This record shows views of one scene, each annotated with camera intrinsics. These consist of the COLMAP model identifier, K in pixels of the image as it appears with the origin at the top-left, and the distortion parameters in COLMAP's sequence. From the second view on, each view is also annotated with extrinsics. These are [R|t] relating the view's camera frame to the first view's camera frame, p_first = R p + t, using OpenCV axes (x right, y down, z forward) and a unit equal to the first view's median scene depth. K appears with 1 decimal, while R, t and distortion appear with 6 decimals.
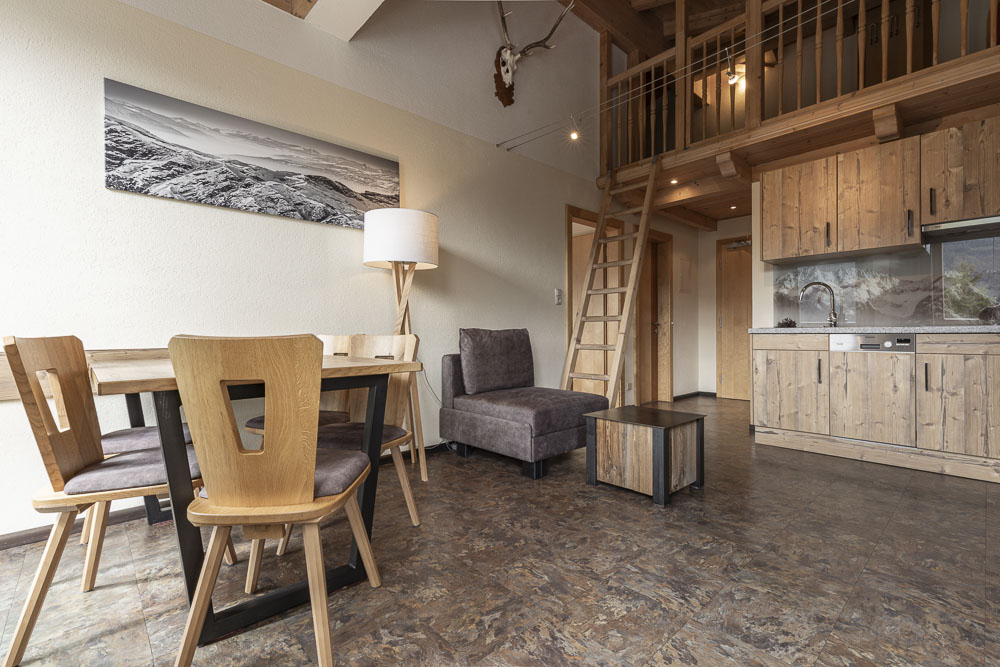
lens RADIAL K [[447.1, 0, 500.0], [0, 447.1, 333.5], [0, 0, 1]] dist [0.002042, 0.000492]
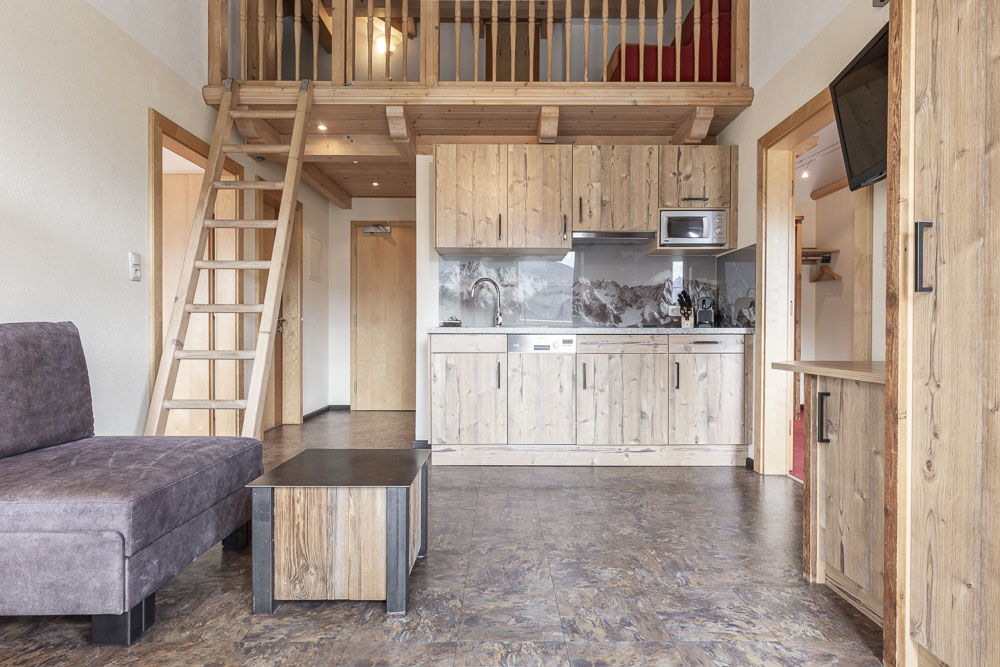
lens RADIAL K [[508.8, 0, 506.5], [0, 508.8, 335.8], [0, 0, 1]] dist [0.001323, -0.000116]
pose [[0.668127, 0.001448, 0.744045, -0.043727], [-0.005424, 0.999981, 0.002925, 0.000489], [-0.744027, -0.005990, 0.668123, 0.285602]]
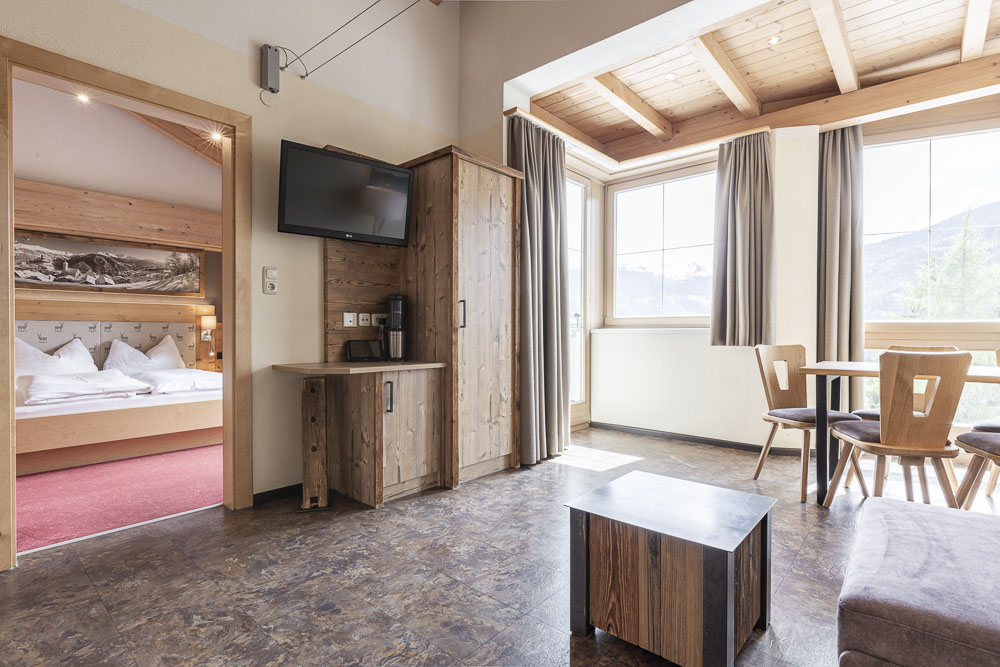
lens RADIAL K [[491.2, 0, 514.4], [0, 491.2, 337.6], [0, 0, 1]] dist [0.001590, 0.000244]
pose [[-0.990640, 0.002823, -0.136468, 0.463042], [0.001499, 0.999951, 0.009801, -0.020526], [0.136489, 0.009504, -0.990596, 1.212549]]
